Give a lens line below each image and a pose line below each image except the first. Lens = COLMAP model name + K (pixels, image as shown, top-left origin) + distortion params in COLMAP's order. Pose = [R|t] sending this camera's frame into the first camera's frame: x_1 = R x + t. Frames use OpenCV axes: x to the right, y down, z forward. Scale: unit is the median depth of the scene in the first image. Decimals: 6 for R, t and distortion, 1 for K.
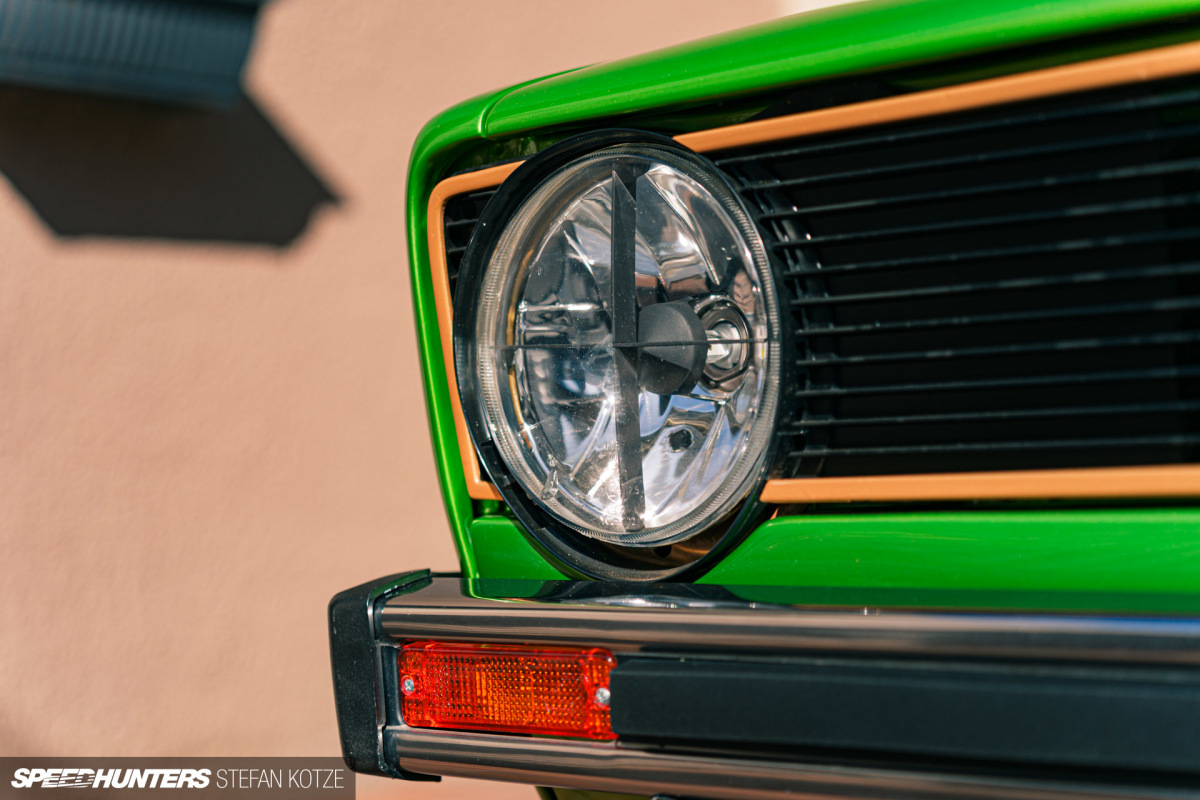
lens RADIAL K [[2330.6, 0, 600.0], [0, 2330.6, 400.0], [0, 0, 1]] dist [-0.012223, -0.022110]
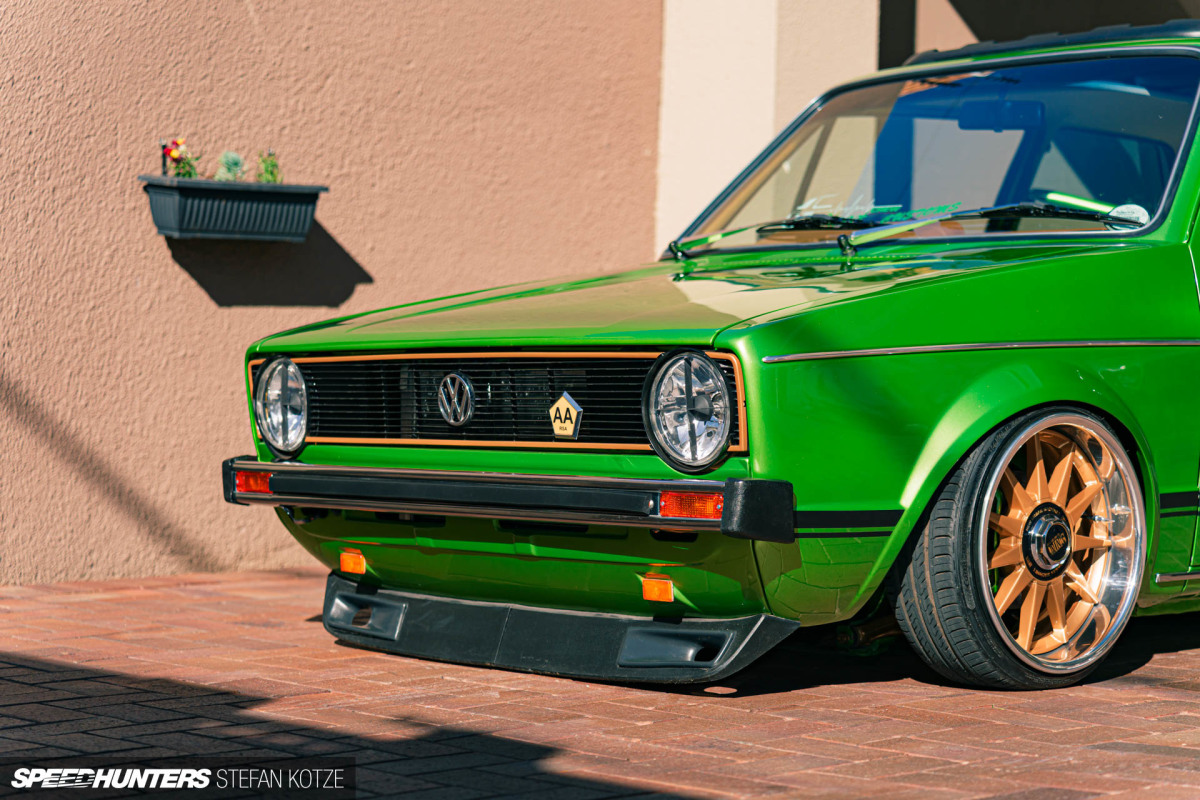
lens RADIAL K [[2545.9, 0, 600.0], [0, 2545.9, 400.0], [0, 0, 1]] dist [-0.237423, -0.022939]
pose [[0.992547, 0.030285, -0.118043, 1.152002], [-0.025130, 0.998675, 0.044916, -0.258260], [0.119247, -0.041615, 0.991992, -3.614322]]
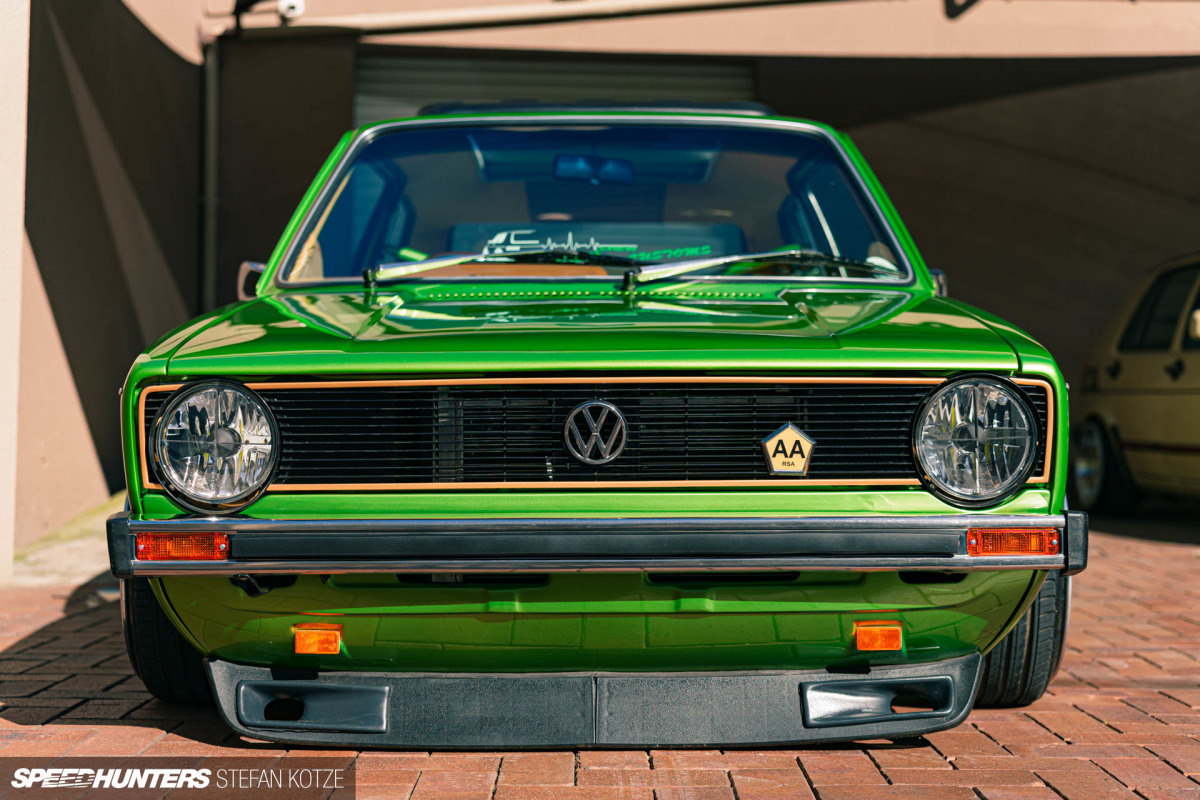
lens RADIAL K [[1827.6, 0, 600.0], [0, 1827.6, 400.0], [0, 0, 1]] dist [0.011178, -0.008242]
pose [[0.743757, 0.037444, 0.667400, -1.328986], [-0.040624, 0.999116, -0.010783, -0.078694], [-0.667214, -0.019093, 0.744621, -1.311897]]
